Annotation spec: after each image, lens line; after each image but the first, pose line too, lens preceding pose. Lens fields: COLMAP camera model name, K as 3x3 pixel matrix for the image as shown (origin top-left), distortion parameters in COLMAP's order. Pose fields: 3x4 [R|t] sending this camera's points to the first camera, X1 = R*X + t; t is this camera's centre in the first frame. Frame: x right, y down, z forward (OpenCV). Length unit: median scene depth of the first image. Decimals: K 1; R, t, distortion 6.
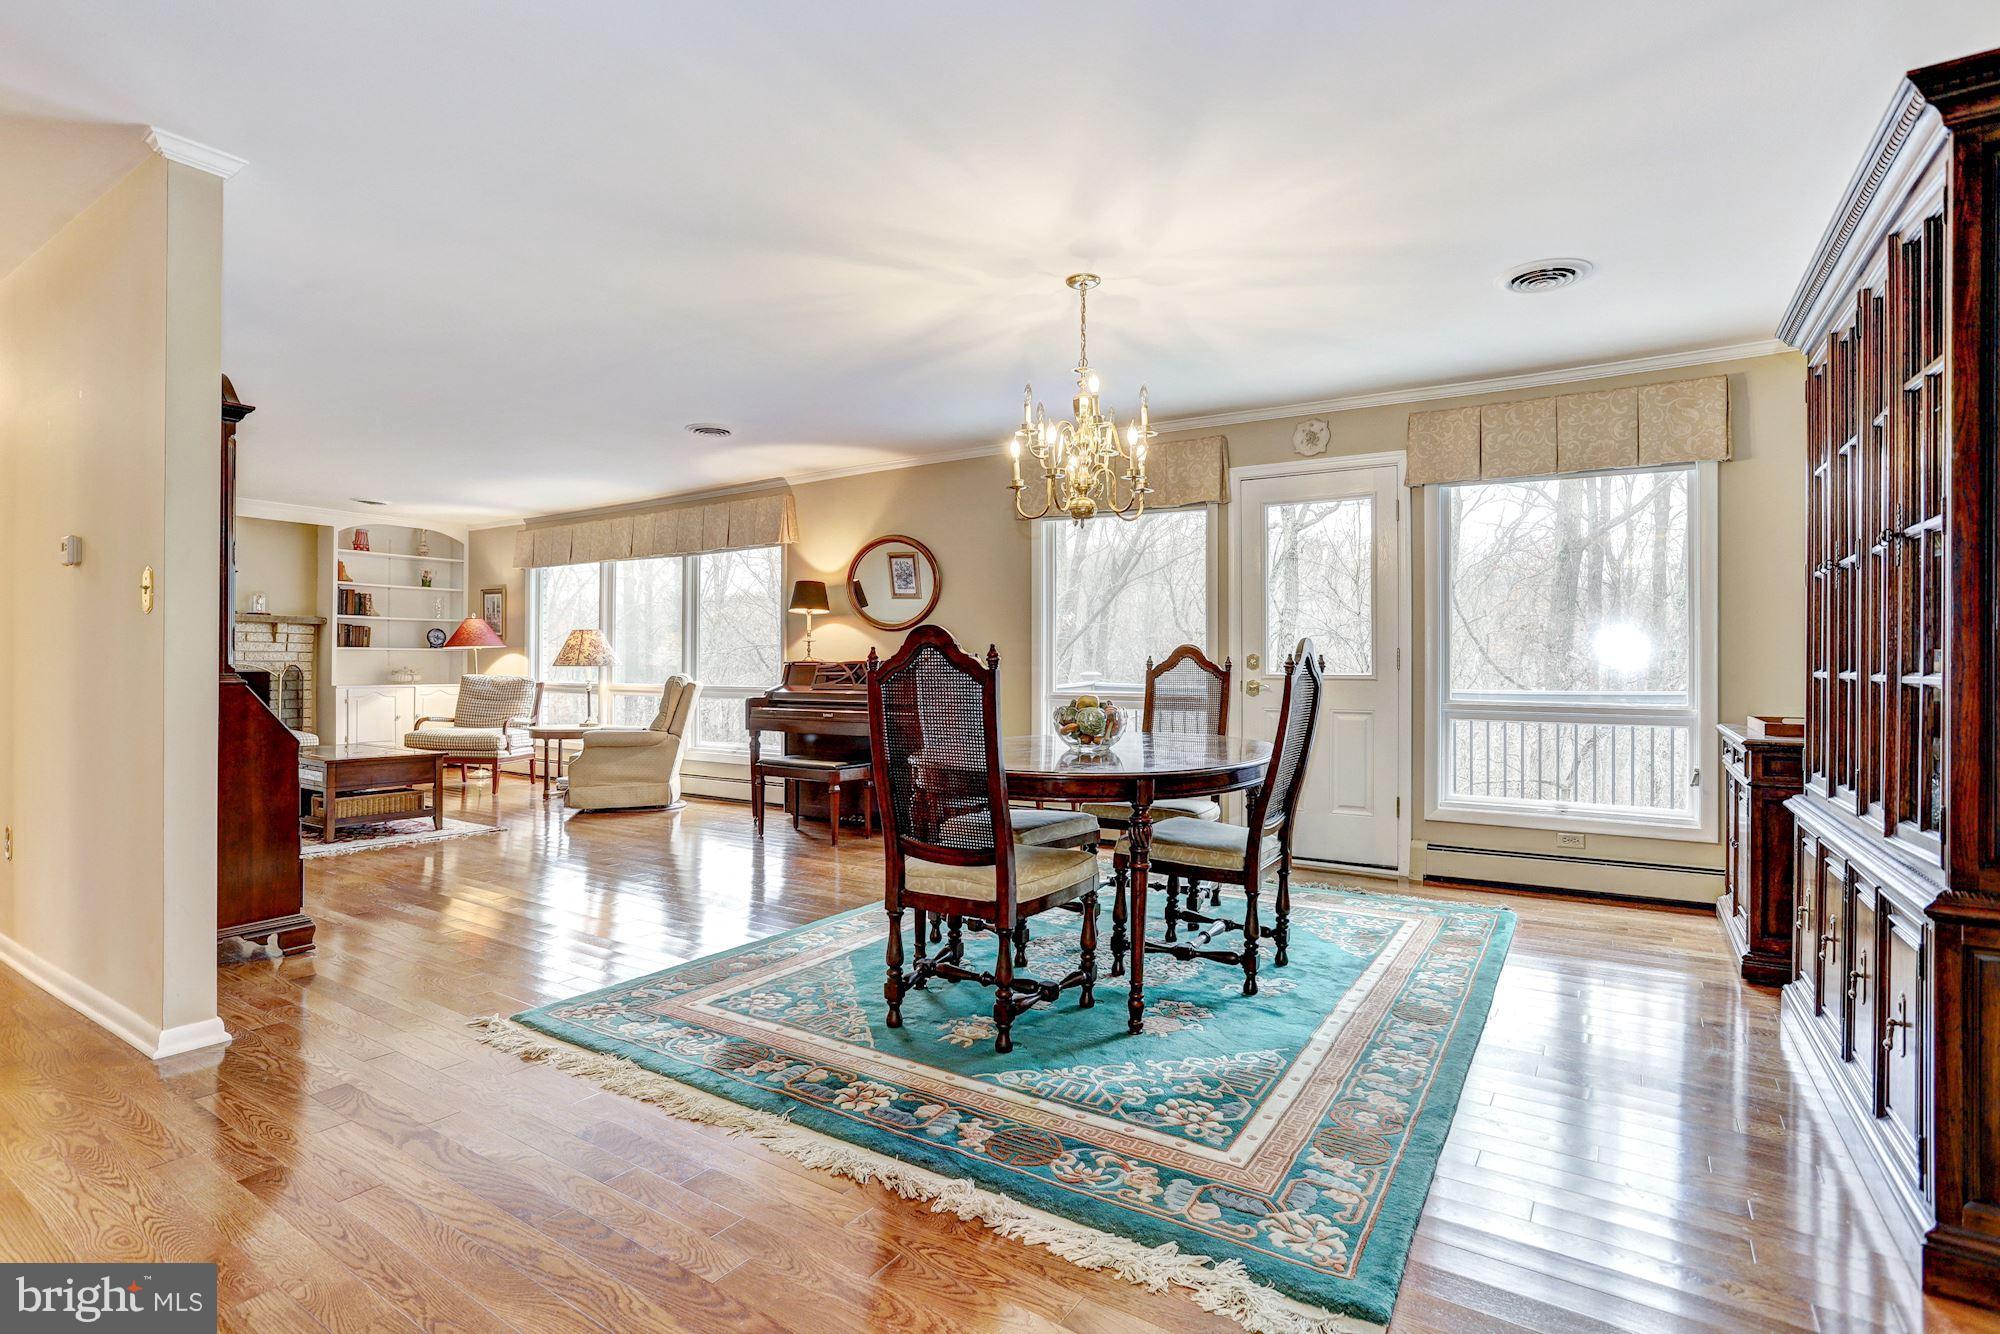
lens RADIAL K [[989.9, 0, 984.7], [0, 989.9, 664.0], [0, 0, 1]] dist [-0.044543, 0.000605]
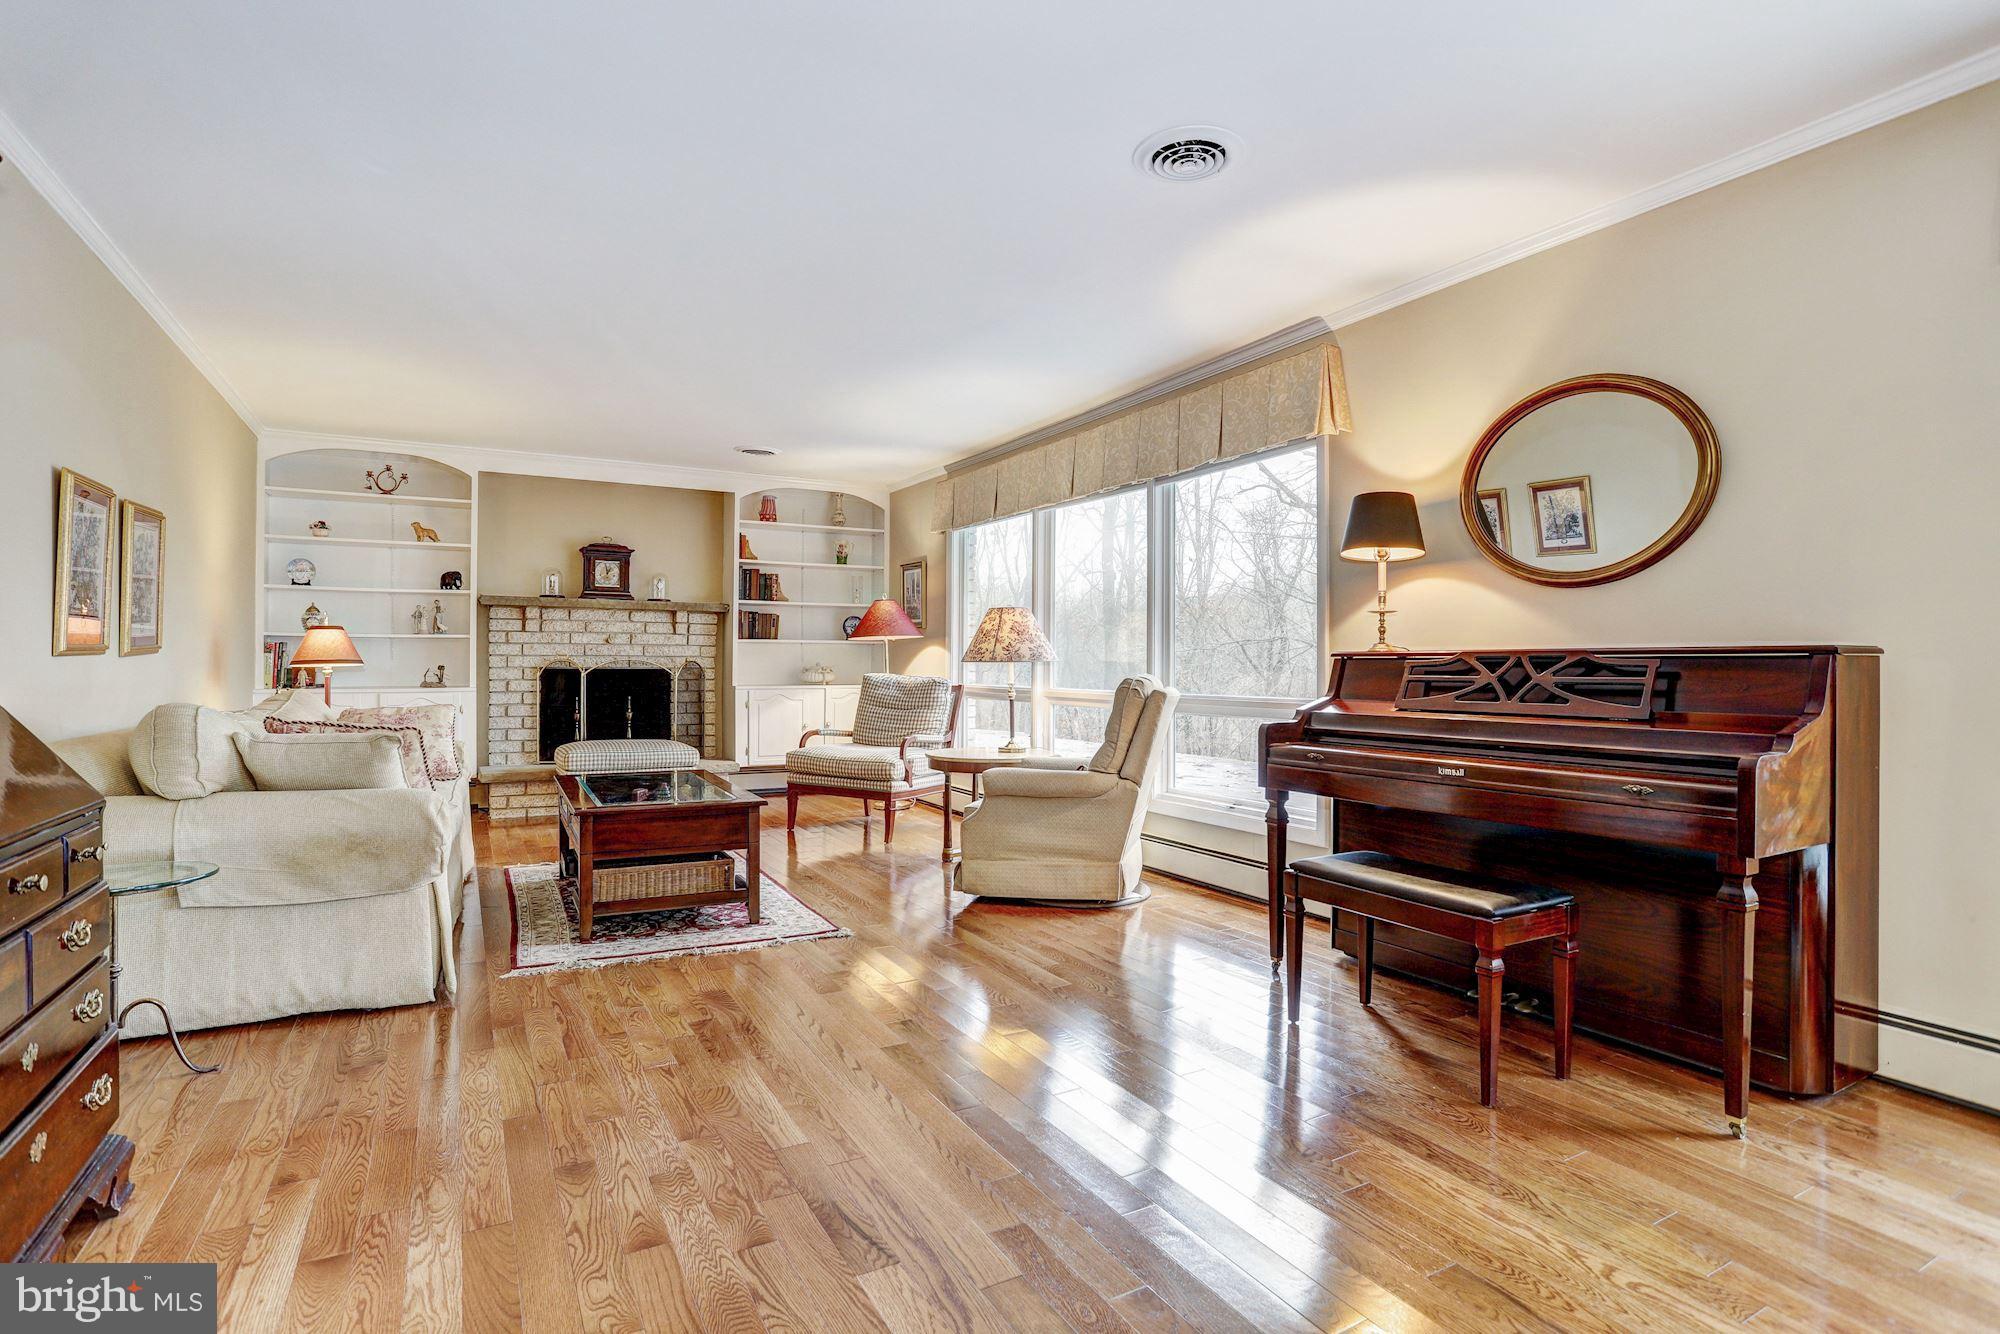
lens RADIAL K [[989.9, 0, 984.7], [0, 989.9, 664.0], [0, 0, 1]] dist [-0.044543, 0.000605]
pose [[0.886836, 0.001412, -0.462083, -0.109345], [-0.000611, 0.999998, 0.001883, 0.002136], [0.462085, -0.001387, 0.886835, 0.400003]]
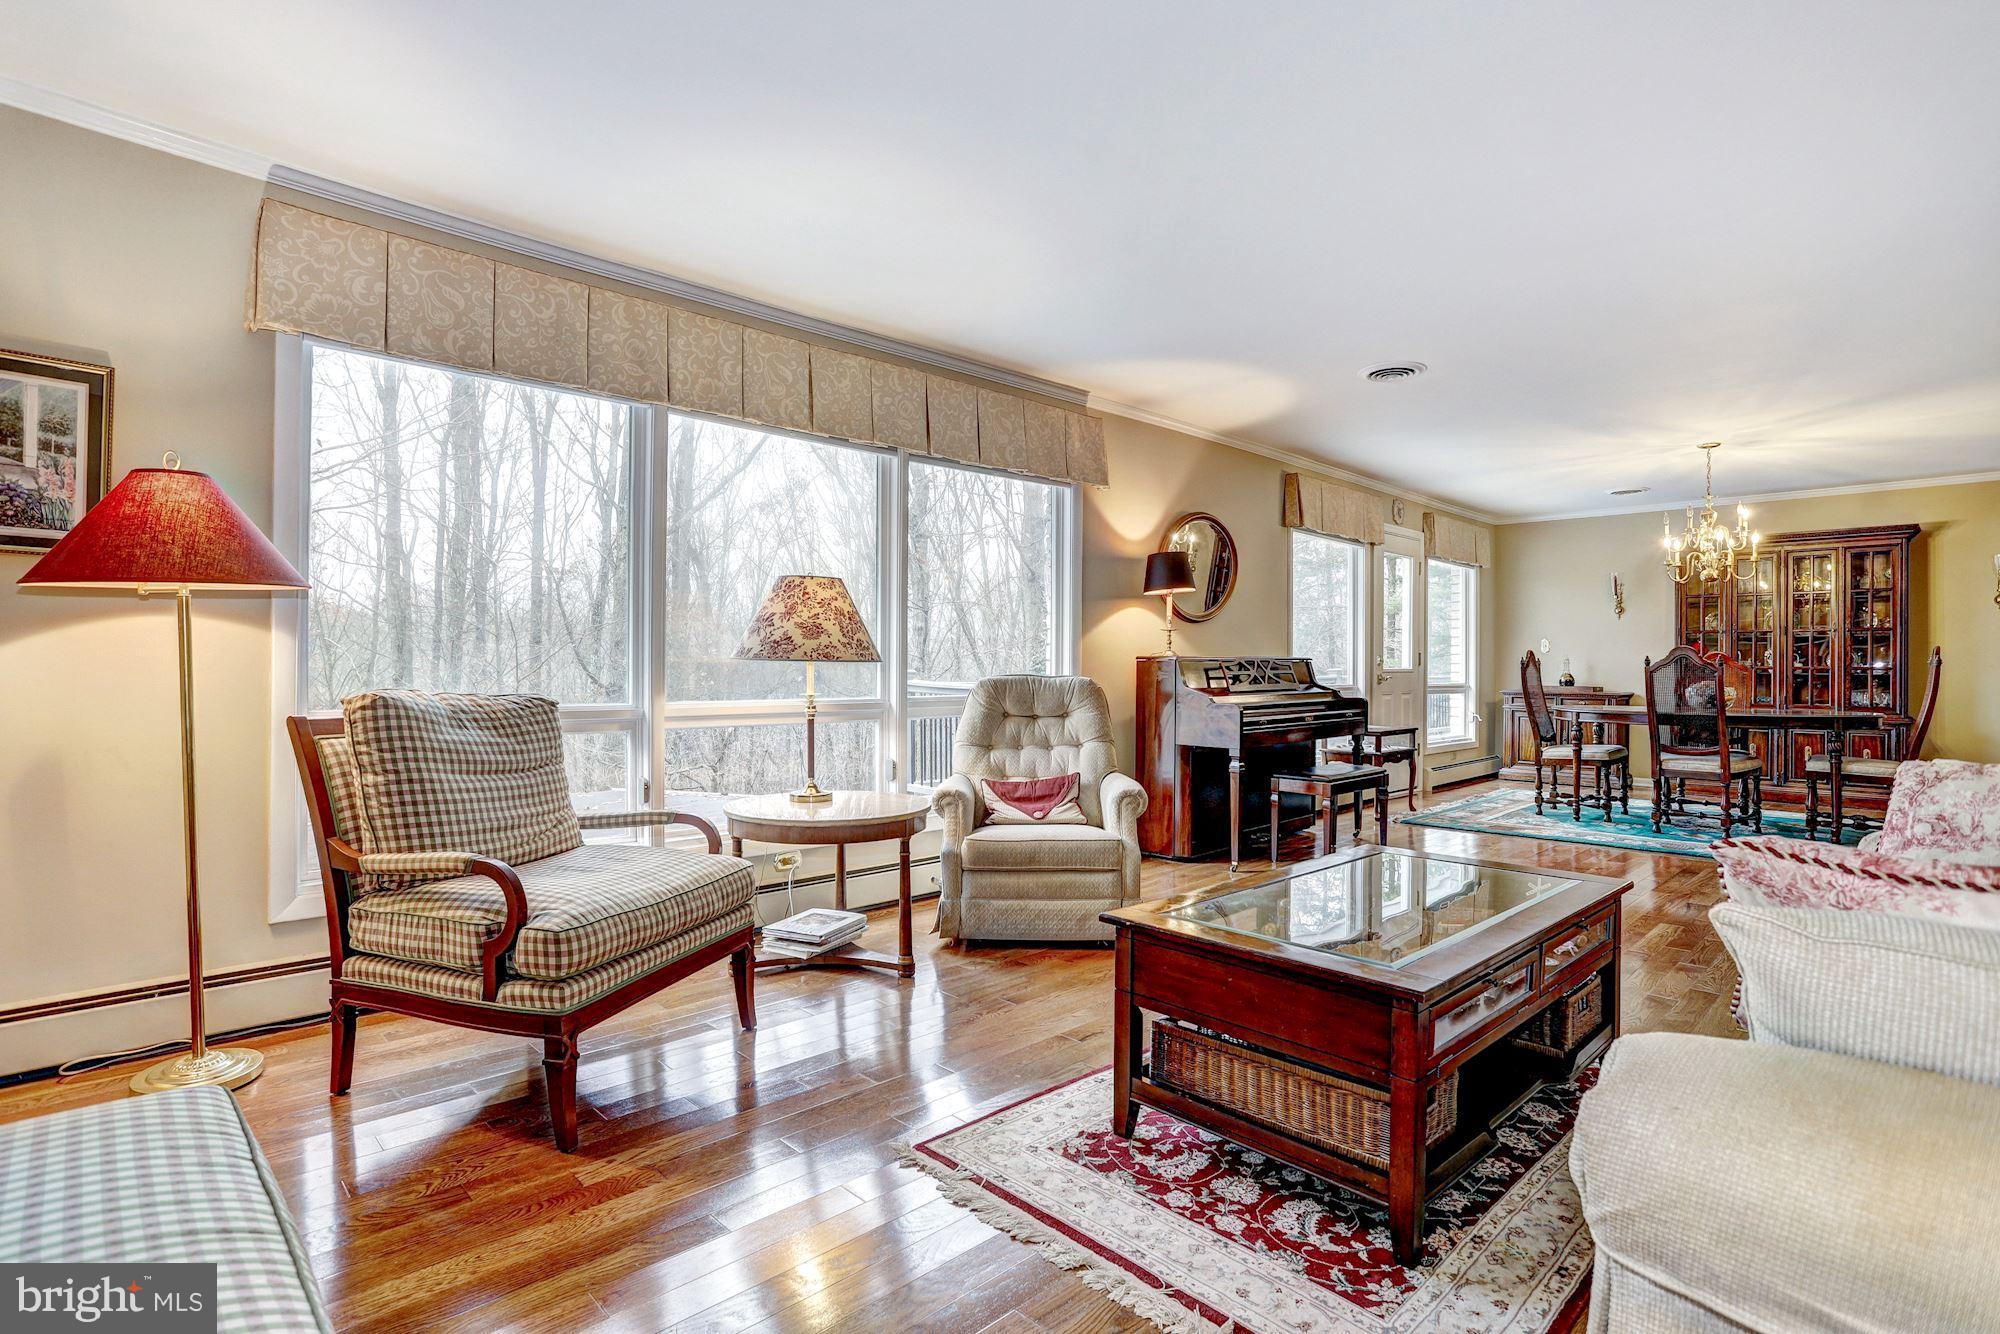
lens RADIAL K [[989.9, 0, 984.7], [0, 989.9, 664.0], [0, 0, 1]] dist [-0.044543, 0.000605]
pose [[0.214361, -0.000487, 0.976754, -0.825488], [-0.010346, 0.999943, 0.002769, 0.000230], [-0.976700, -0.010699, 0.214344, 0.848811]]
